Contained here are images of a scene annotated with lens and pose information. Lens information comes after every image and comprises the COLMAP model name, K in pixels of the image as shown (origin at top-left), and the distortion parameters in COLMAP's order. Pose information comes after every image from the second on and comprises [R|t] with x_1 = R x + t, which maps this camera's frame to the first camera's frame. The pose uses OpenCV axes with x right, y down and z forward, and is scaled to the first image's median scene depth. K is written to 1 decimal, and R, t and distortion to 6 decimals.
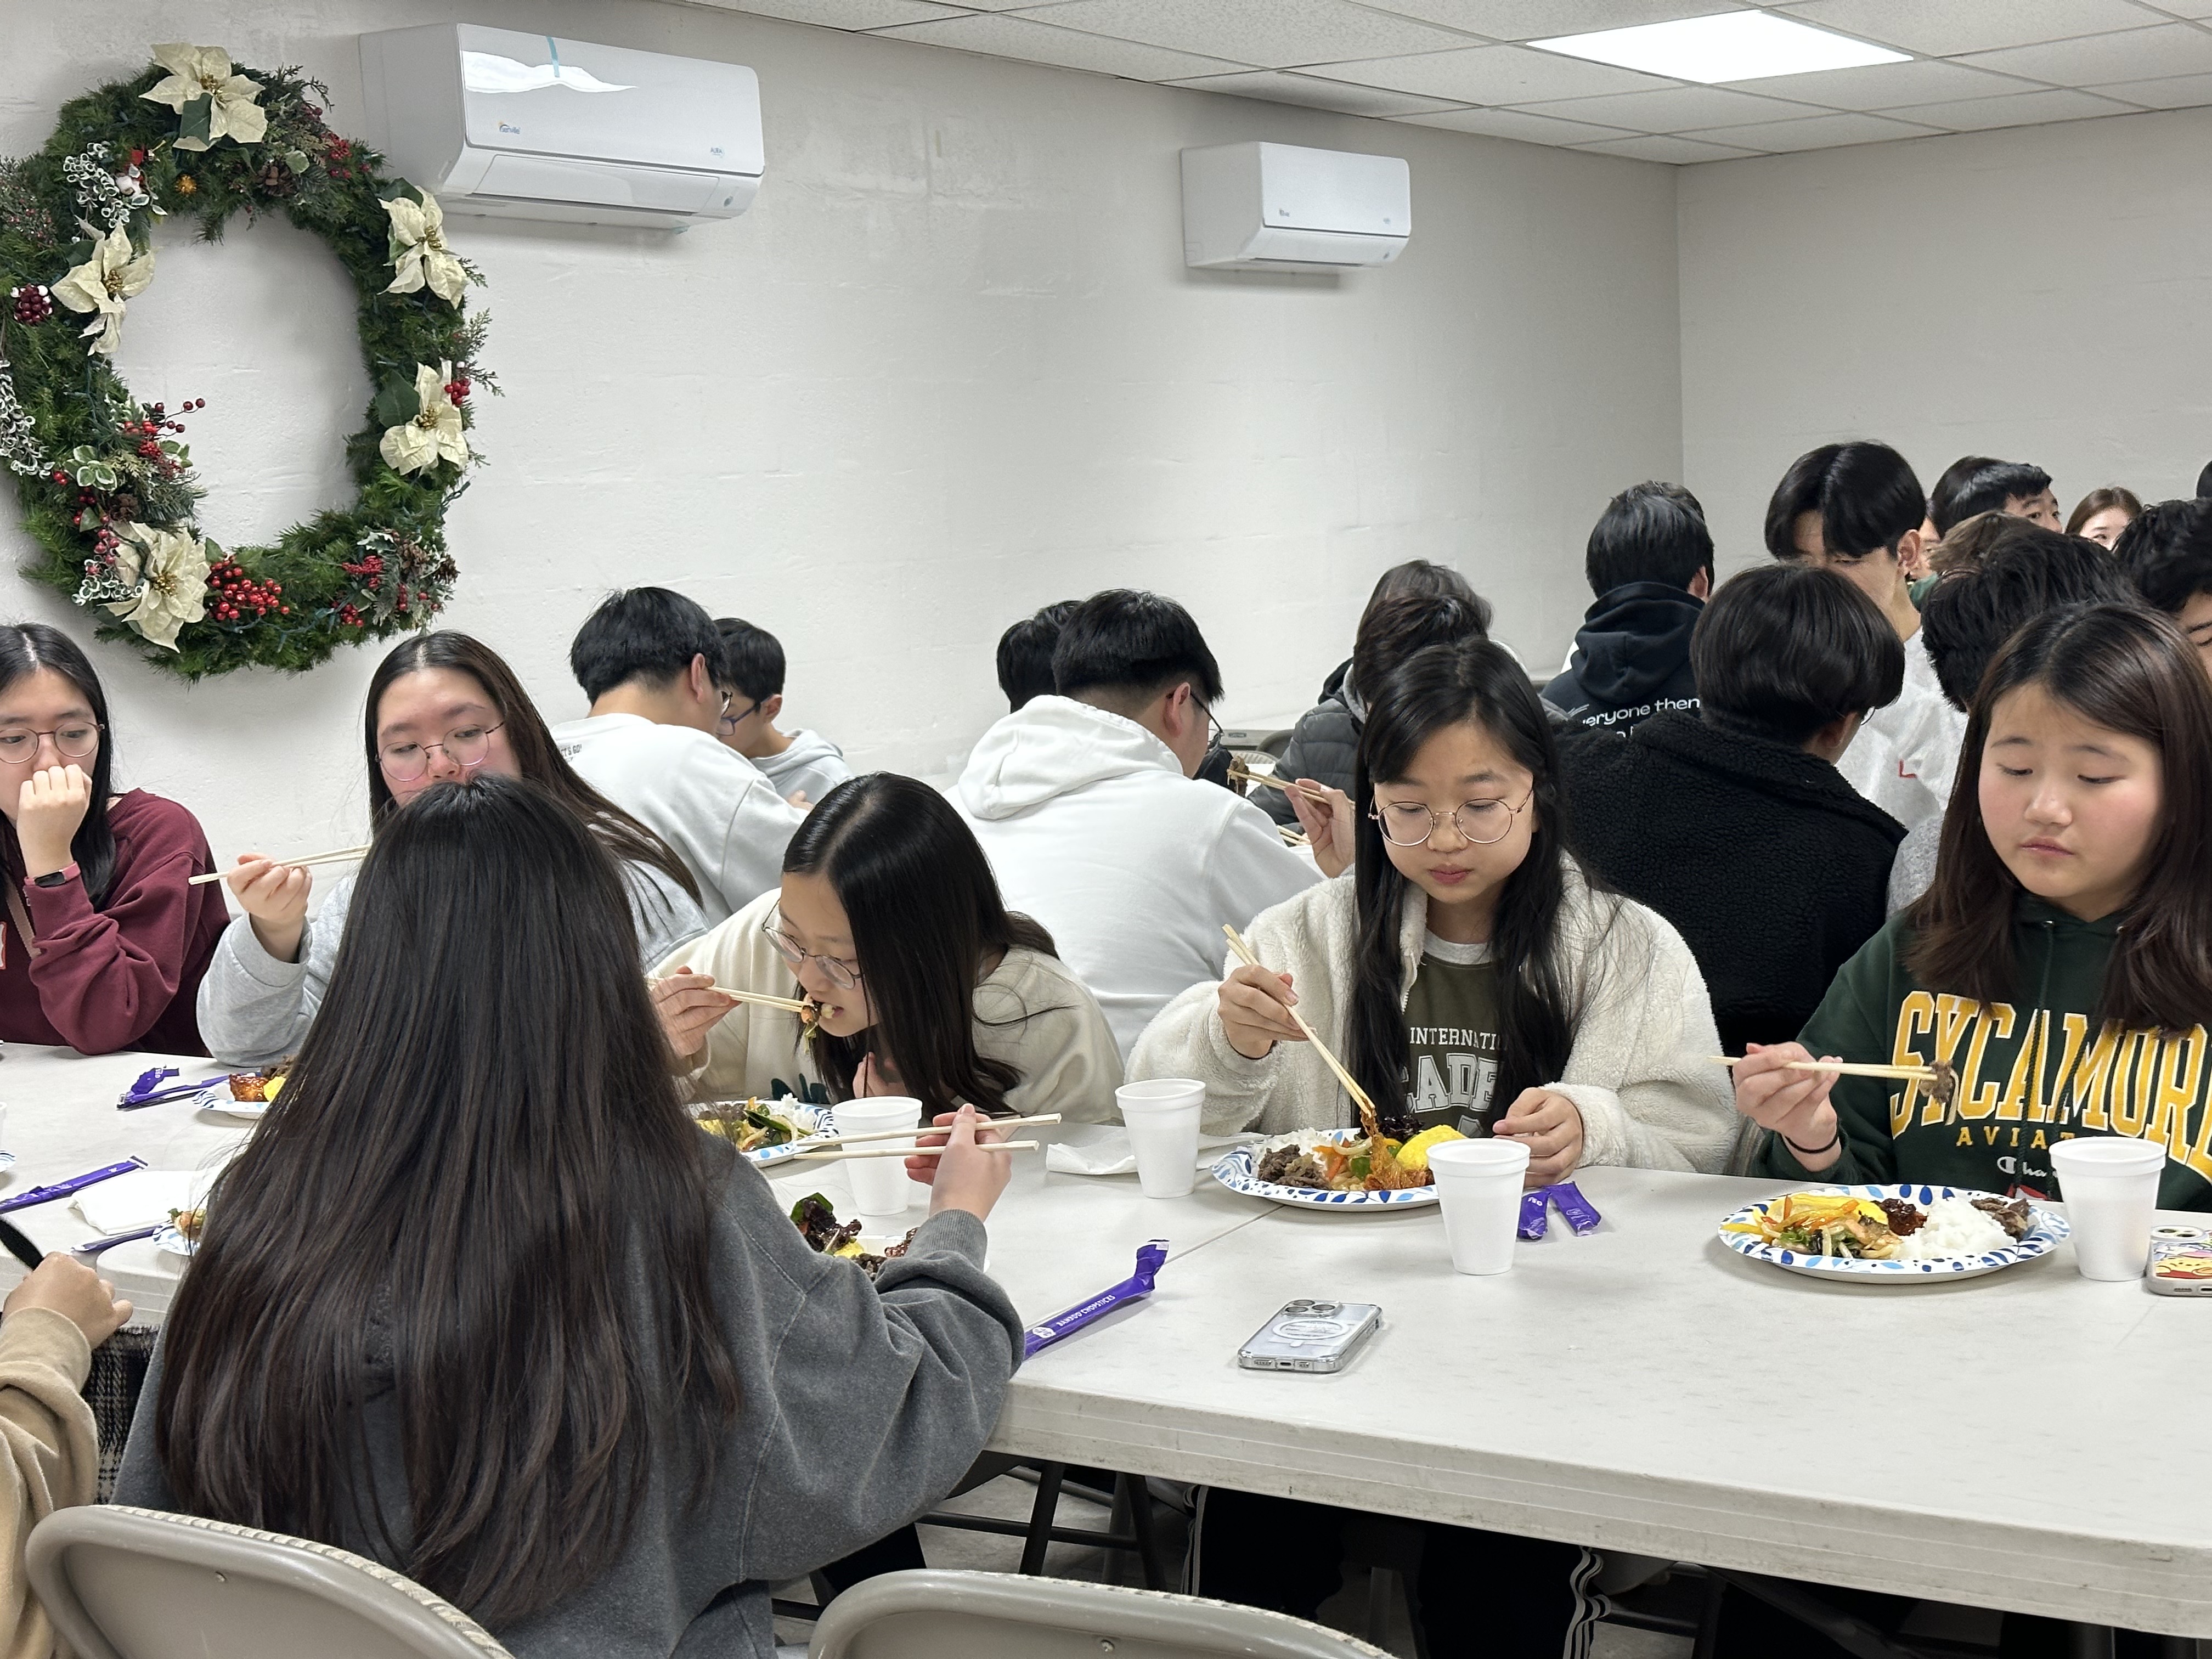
lens RADIAL K [[3055.7, 0, 1091.3], [0, 3055.7, 831.1], [0, 0, 1]] dist [0.136104, 0.000000]
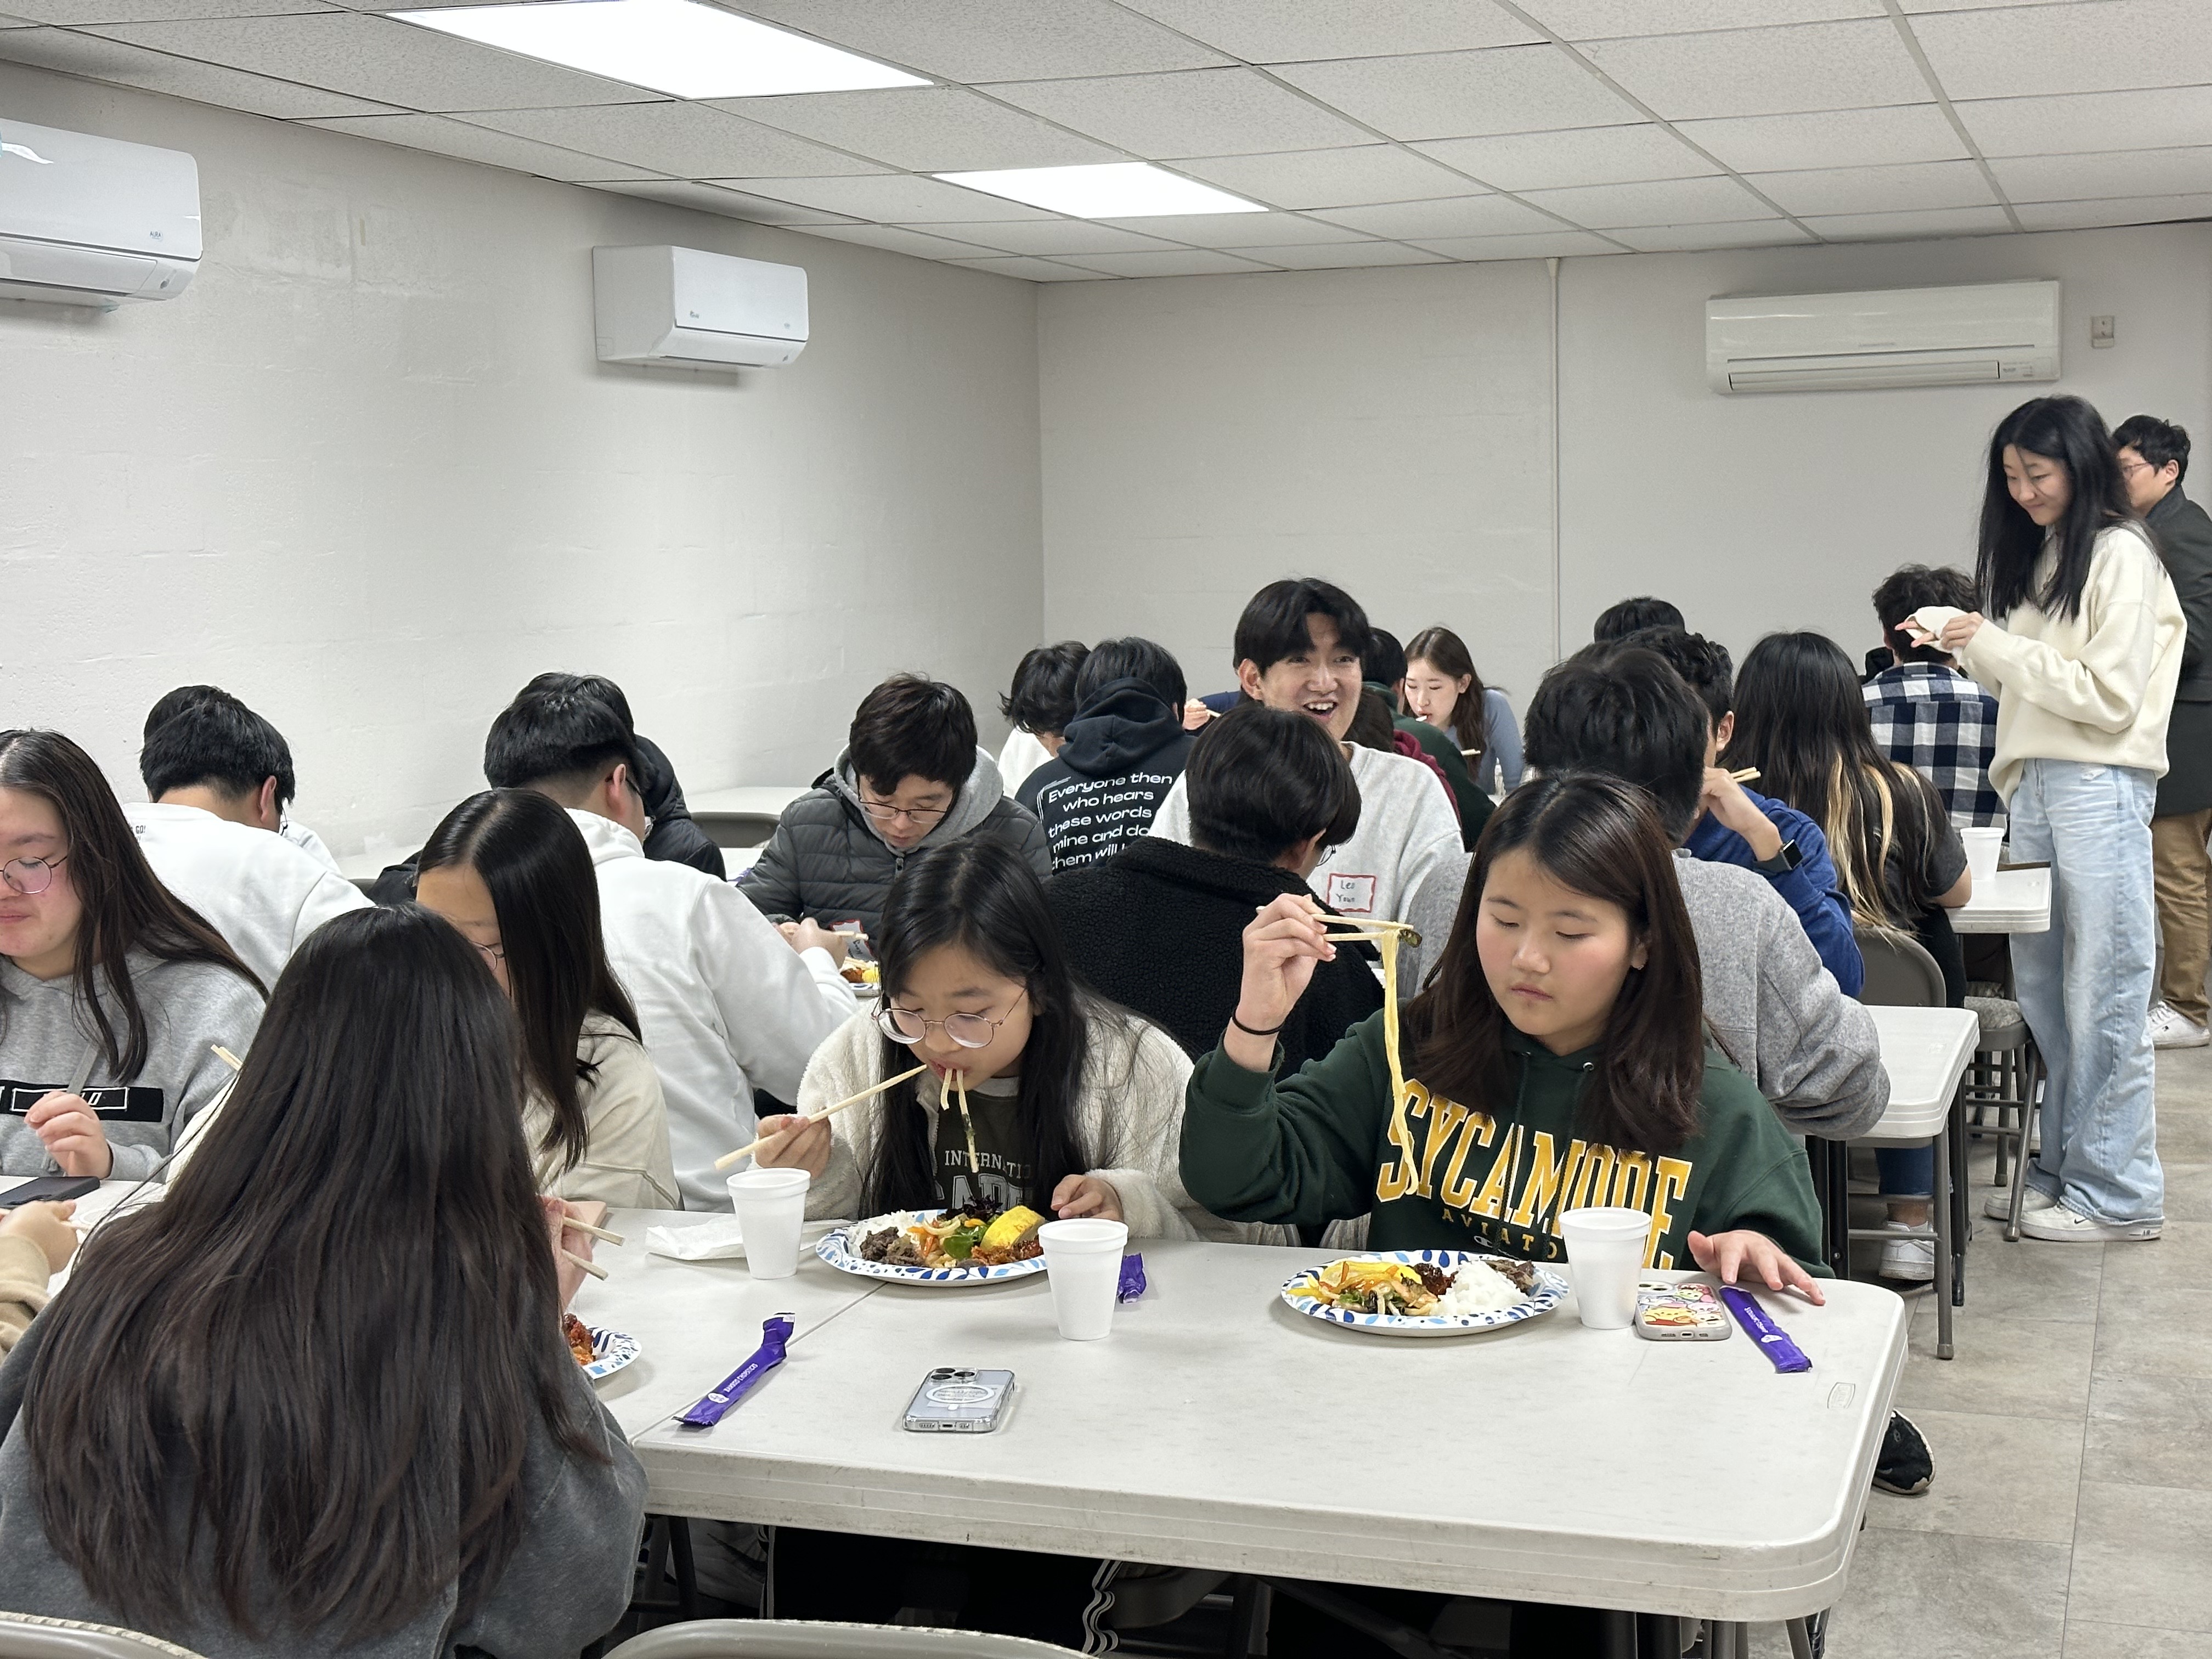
lens RADIAL K [[3055.7, 0, 1071.6], [0, 3055.7, 805.4], [0, 0, 1]] dist [0.136104, 0.000000]
pose [[0.974108, 0.012235, 0.225752, -0.131501], [-0.006108, 0.999594, -0.027817, -0.020641], [-0.226001, 0.025718, 0.973788, -0.103777]]
